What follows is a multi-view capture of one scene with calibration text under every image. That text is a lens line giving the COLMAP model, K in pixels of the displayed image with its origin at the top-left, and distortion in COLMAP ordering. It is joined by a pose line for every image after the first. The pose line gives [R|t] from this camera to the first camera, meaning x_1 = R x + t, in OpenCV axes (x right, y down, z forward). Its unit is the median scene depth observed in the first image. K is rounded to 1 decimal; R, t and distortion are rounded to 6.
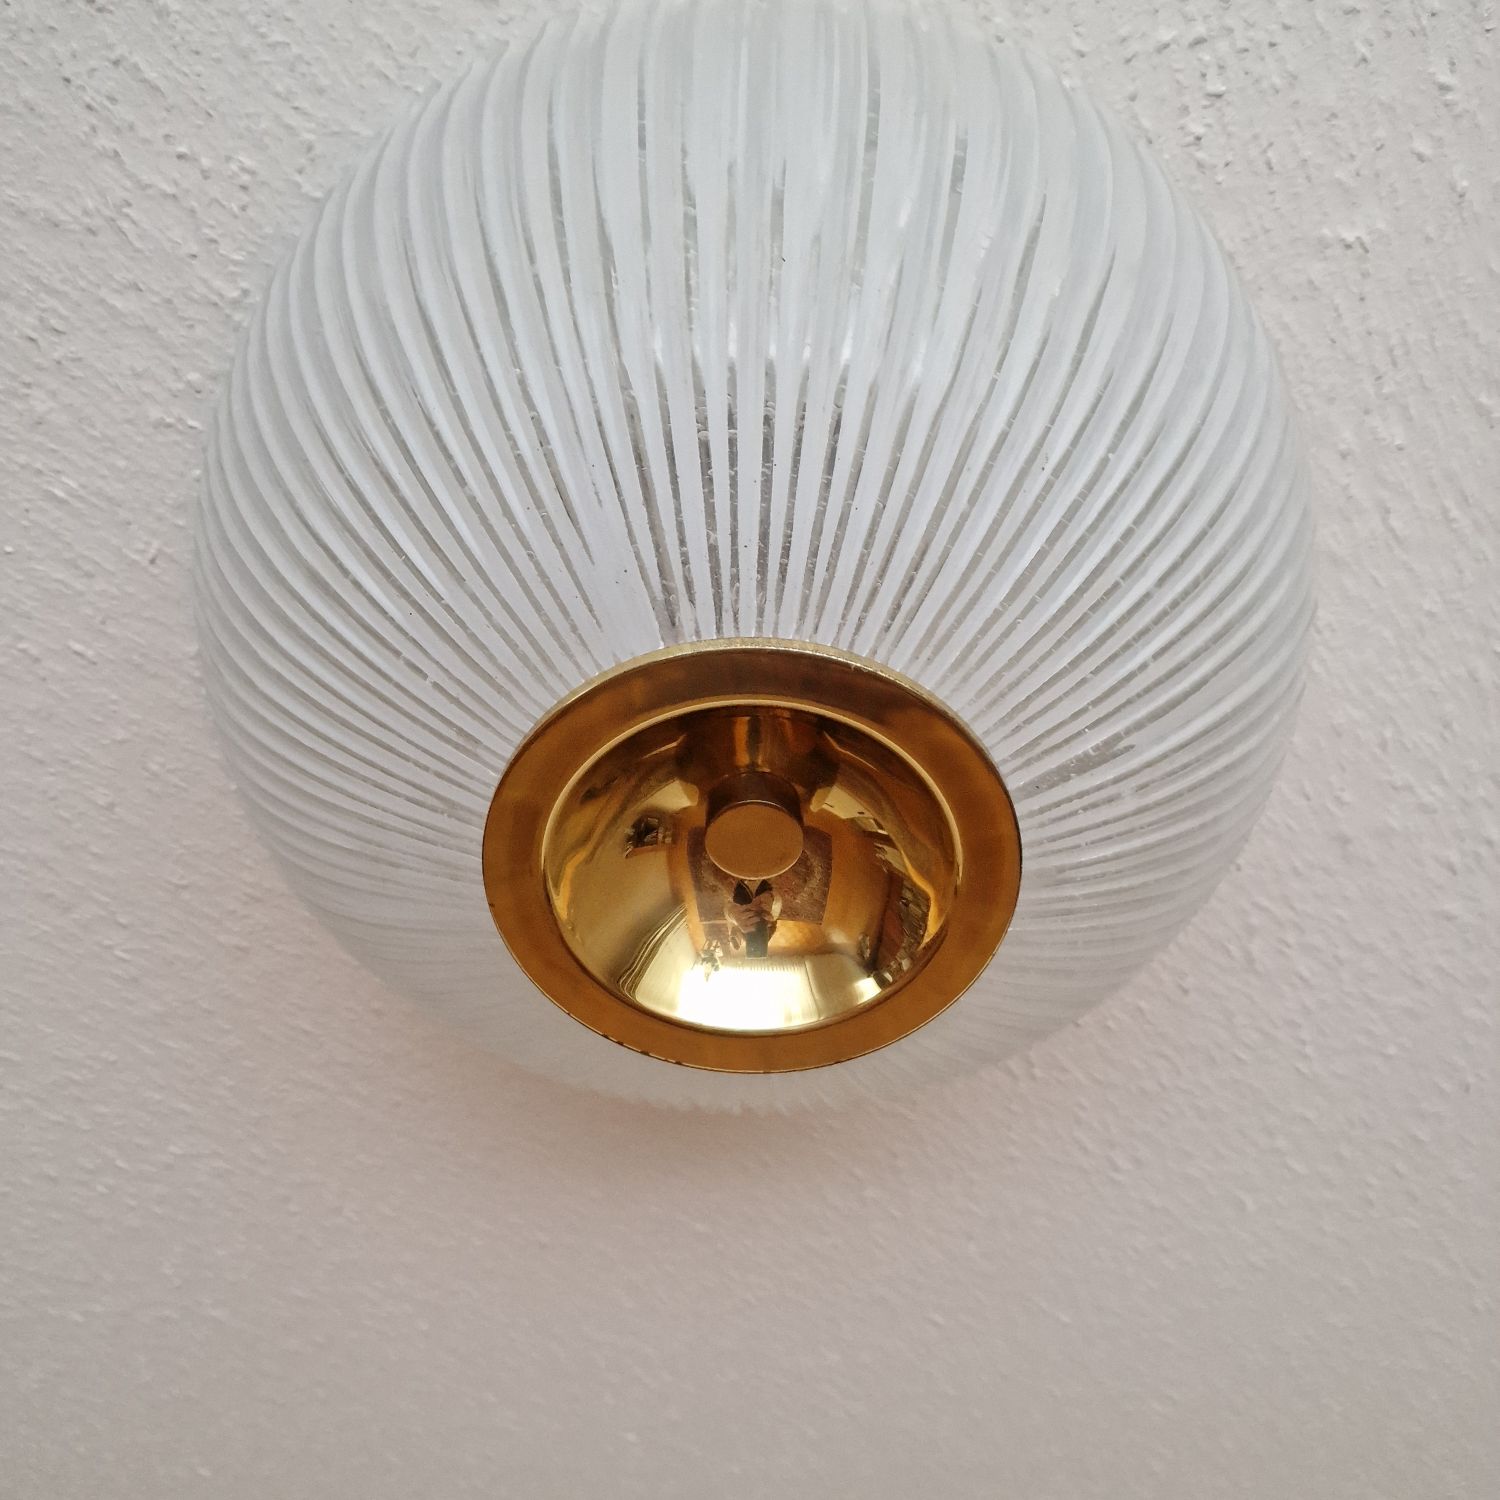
lens RADIAL K [[1441.4, 0, 750.0], [0, 1441.4, 750.0], [0, 0, 1]] dist [0.058314, -0.062712]
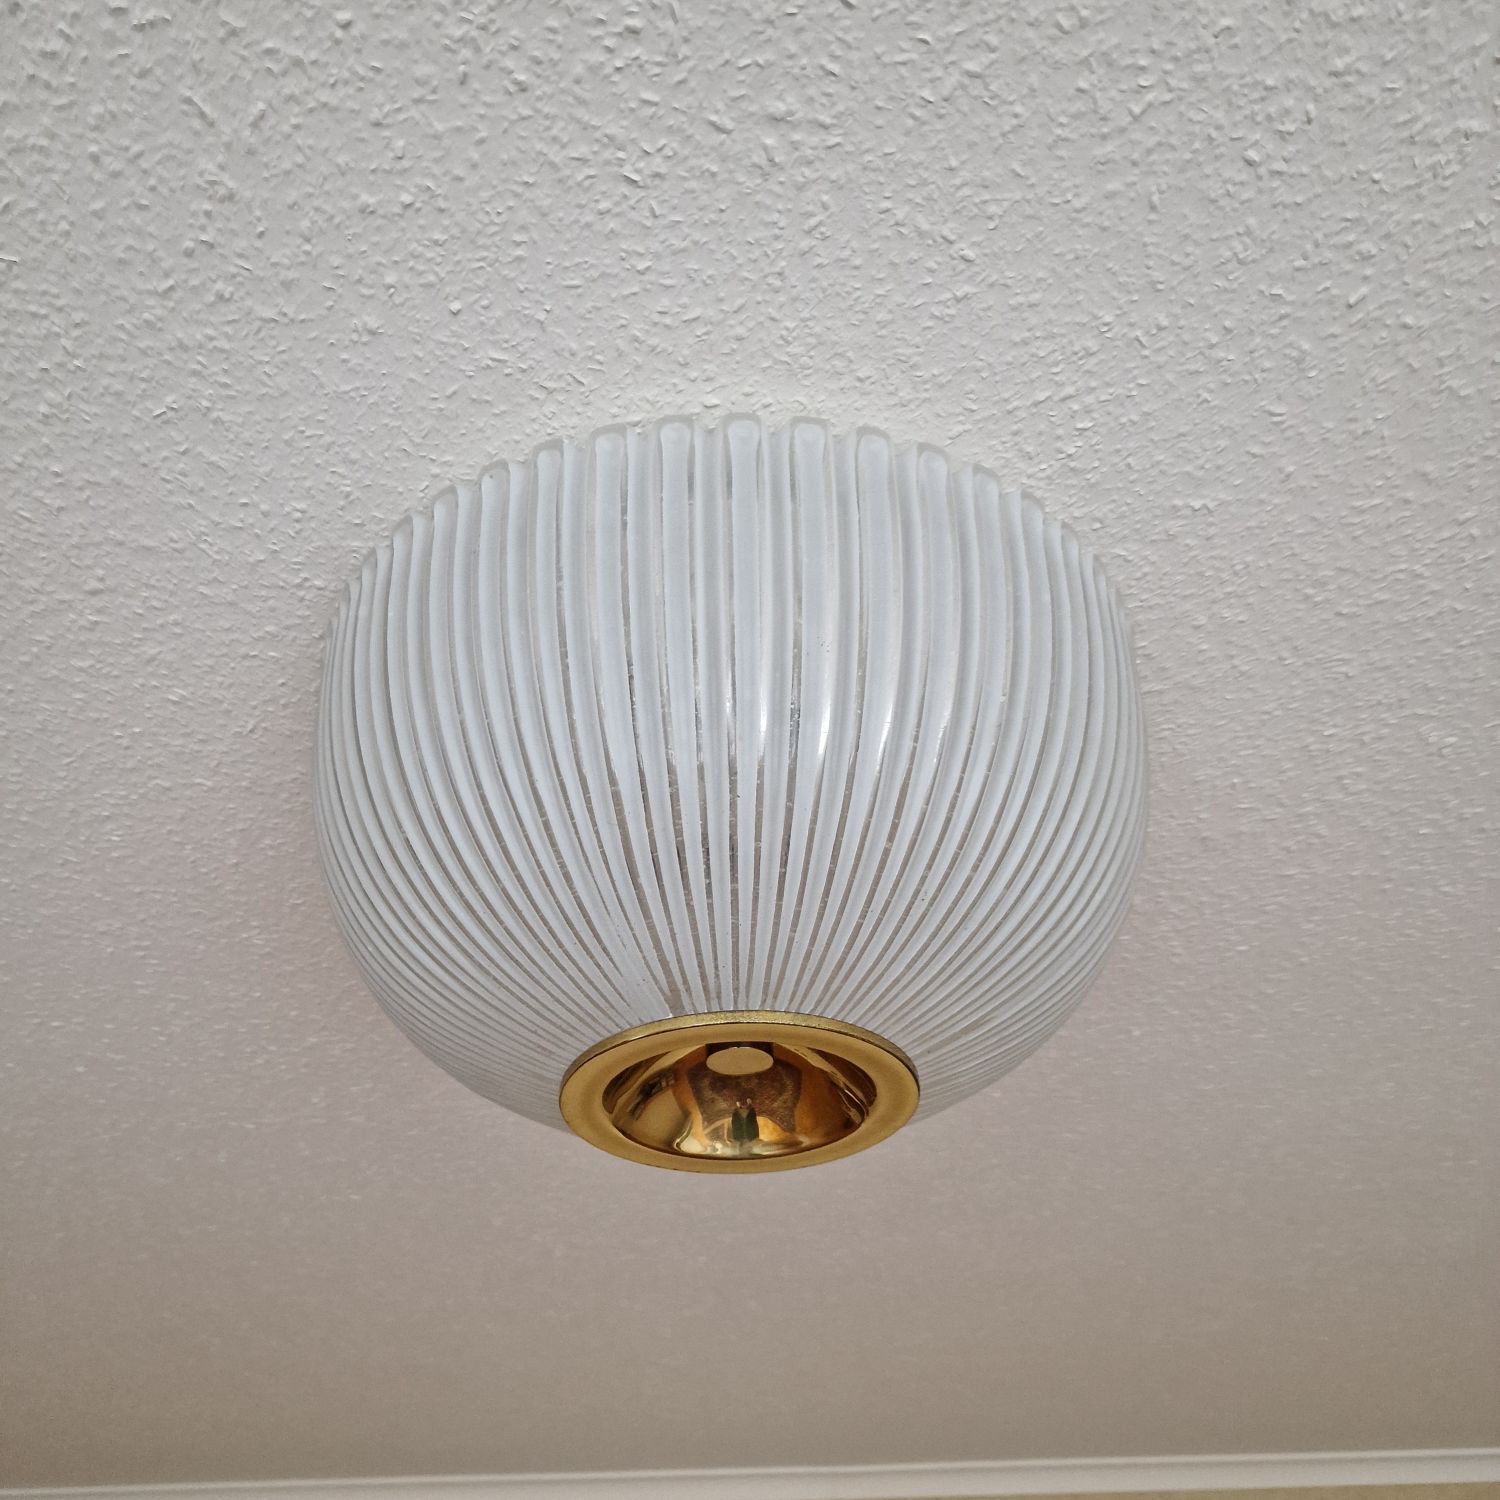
lens RADIAL K [[1474.6, 0, 717.8], [0, 1474.6, 792.0], [0, 0, 1]] dist [0.048837, -0.009216]
pose [[0.998033, -0.056006, -0.028166, 0.032249], [0.062384, 0.931576, 0.358155, -0.623827], [0.006180, -0.359207, 0.933237, -0.263727]]
